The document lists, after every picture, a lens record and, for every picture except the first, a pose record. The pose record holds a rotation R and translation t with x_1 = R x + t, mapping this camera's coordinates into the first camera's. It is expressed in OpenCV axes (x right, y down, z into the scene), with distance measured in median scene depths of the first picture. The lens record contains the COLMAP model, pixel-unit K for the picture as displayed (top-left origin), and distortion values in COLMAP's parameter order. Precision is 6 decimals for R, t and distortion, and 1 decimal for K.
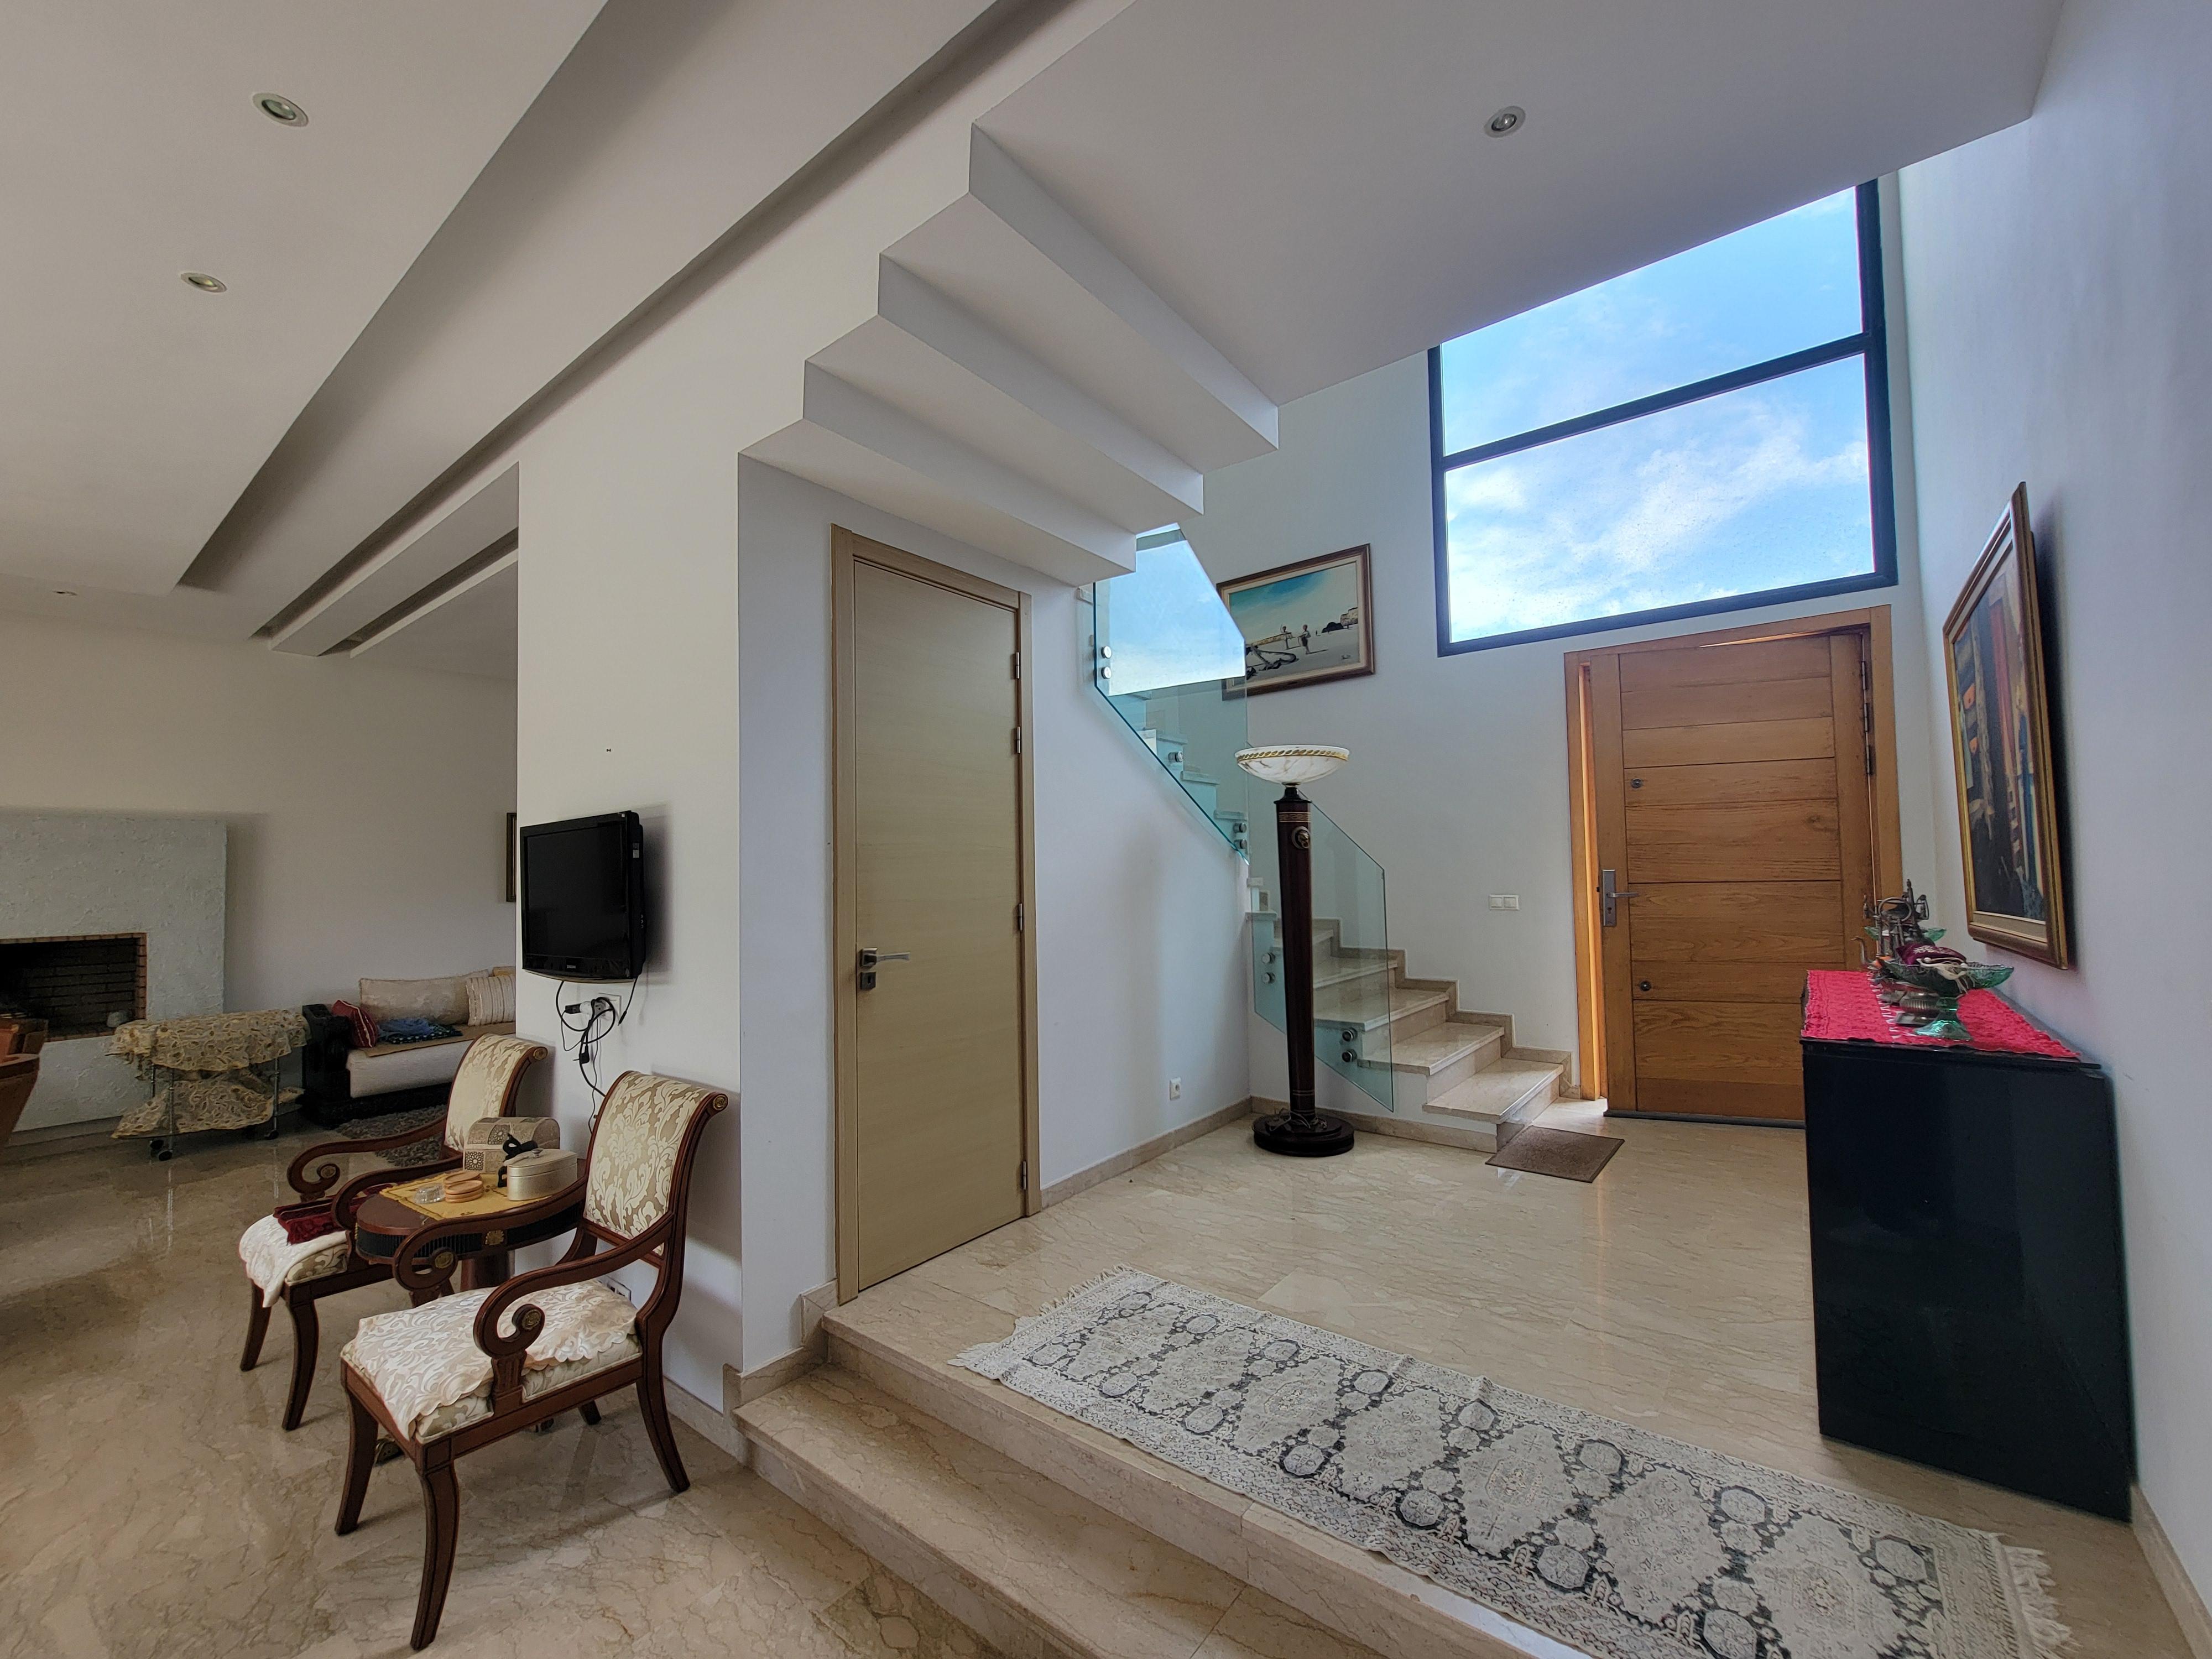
lens RADIAL K [[892.6, 0, 1102.1], [0, 892.6, 834.4], [0, 0, 1]] dist [-0.001129, -0.000016]
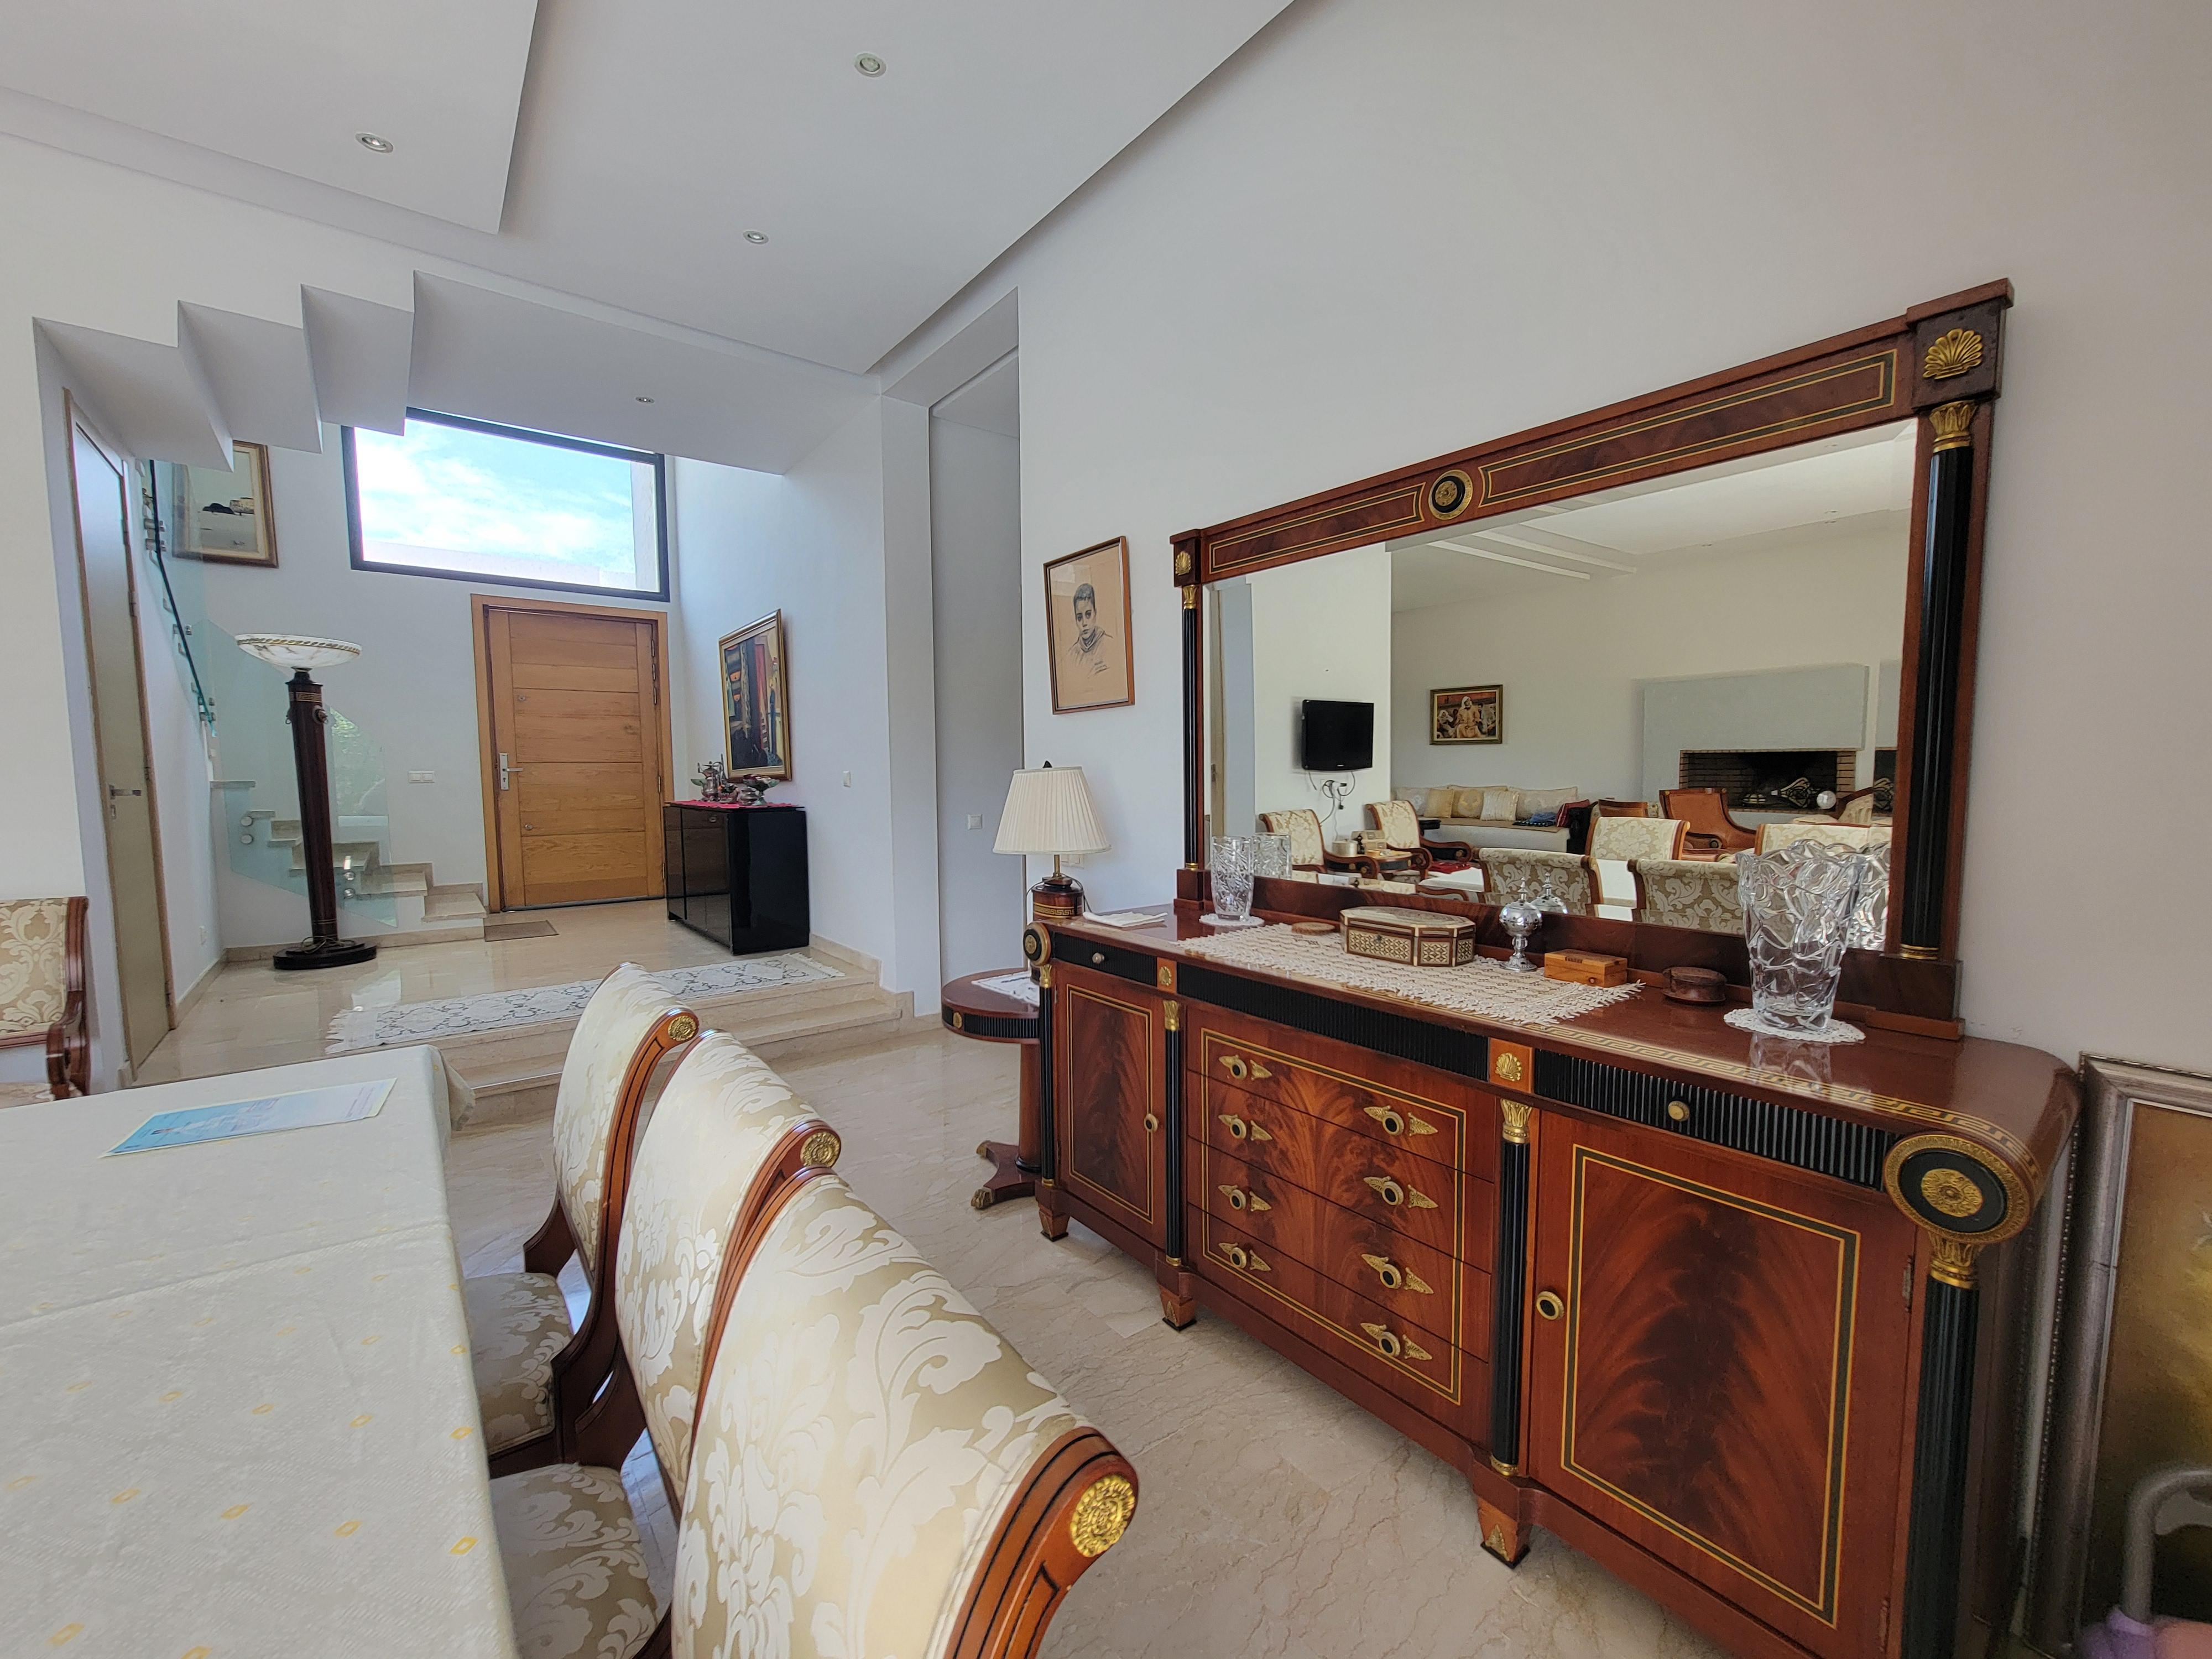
lens RADIAL K [[892.6, 0, 1102.1], [0, 892.6, 834.4], [0, 0, 1]] dist [-0.001129, -0.000016]
pose [[0.233348, -0.052891, 0.970954, -0.752600], [-0.038930, 0.997211, 0.063677, 0.049235], [-0.971614, -0.052658, 0.230638, -0.338127]]
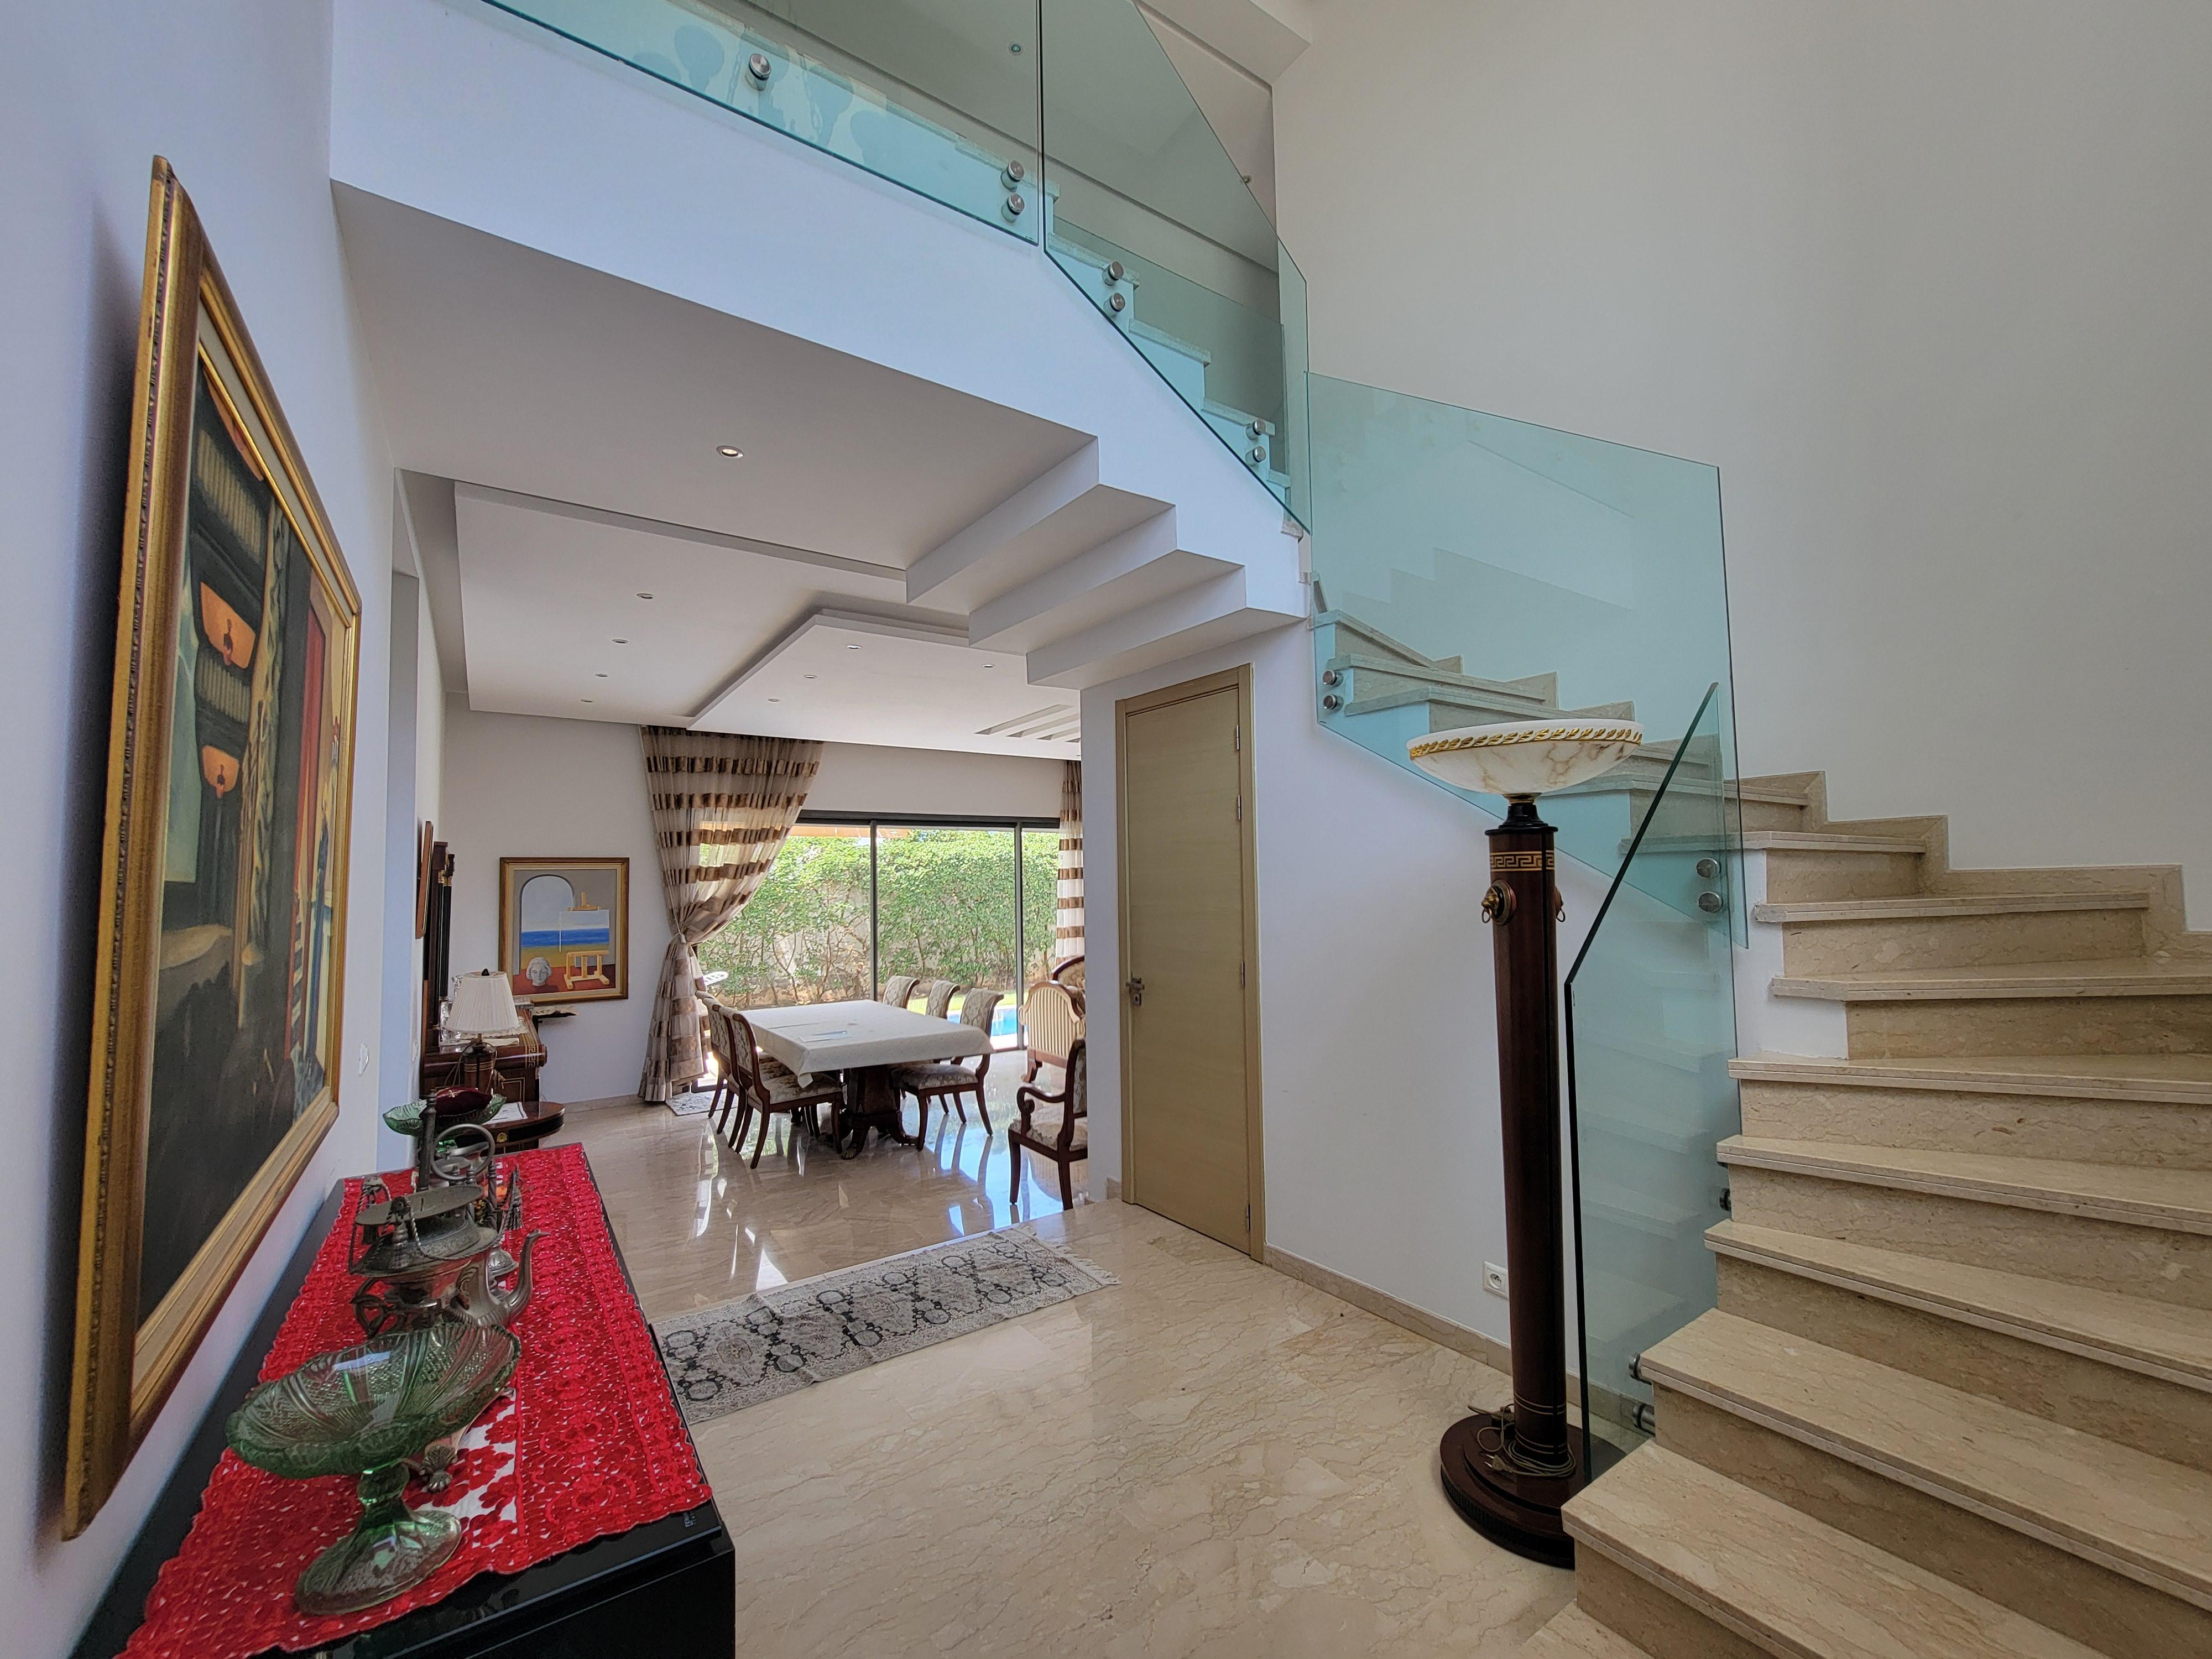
lens RADIAL K [[886.2, 0, 1106.0], [0, 886.2, 829.5], [0, 0, 1]] dist [0.000254, 0.000062]
pose [[-0.272417, -0.038706, -0.961400, 0.785534], [0.066908, 0.996010, -0.059058, -0.021138], [0.959850, -0.080414, -0.268741, 0.917130]]
